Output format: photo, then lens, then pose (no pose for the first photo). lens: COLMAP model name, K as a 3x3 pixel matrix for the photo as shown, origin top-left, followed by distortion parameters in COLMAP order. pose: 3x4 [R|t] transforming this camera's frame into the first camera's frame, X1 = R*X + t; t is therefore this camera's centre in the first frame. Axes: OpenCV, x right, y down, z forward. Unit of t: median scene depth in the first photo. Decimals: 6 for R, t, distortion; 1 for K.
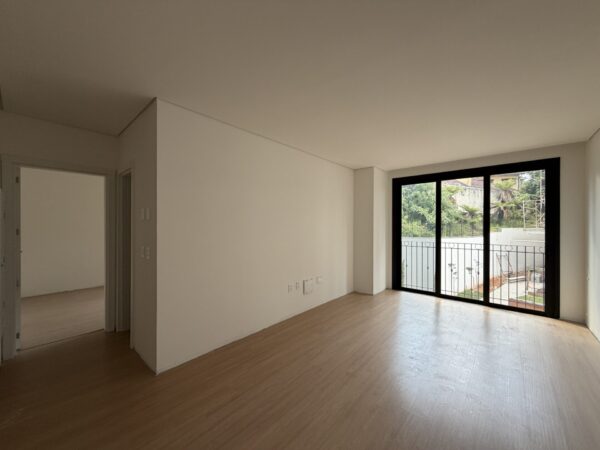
lens RADIAL K [[237.5, 0, 296.7], [0, 237.5, 226.2], [0, 0, 1]] dist [0.000010, 0.000035]
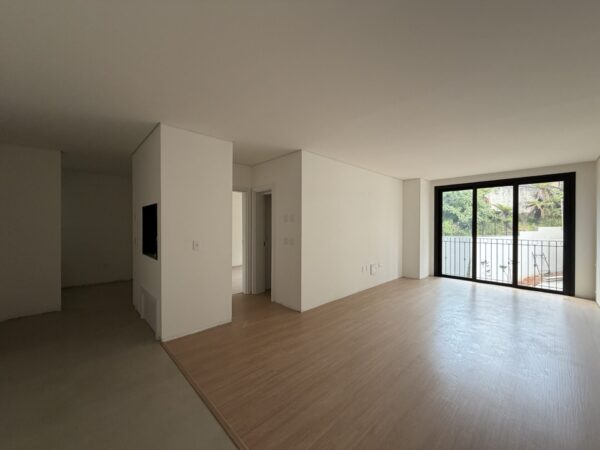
lens RADIAL K [[237.5, 0, 296.7], [0, 237.5, 226.2], [0, 0, 1]] dist [0.000010, 0.000035]
pose [[0.996015, 0.000862, -0.089184, -0.211922], [-0.000424, 0.999988, 0.004920, -0.000115], [0.089187, -0.004863, 0.996003, -0.310439]]
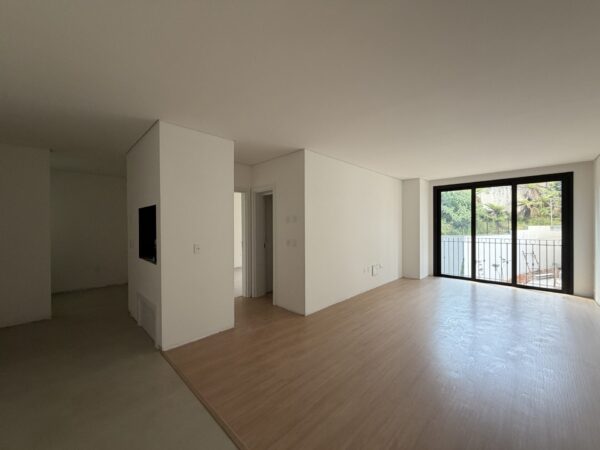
lens RADIAL K [[237.5, 0, 296.7], [0, 237.5, 226.2], [0, 0, 1]] dist [0.000010, 0.000035]
pose [[0.998068, -0.006532, -0.061781, -0.243931], [0.006741, 0.999972, 0.003184, -0.002820], [0.061758, -0.003595, 0.998085, -0.292953]]
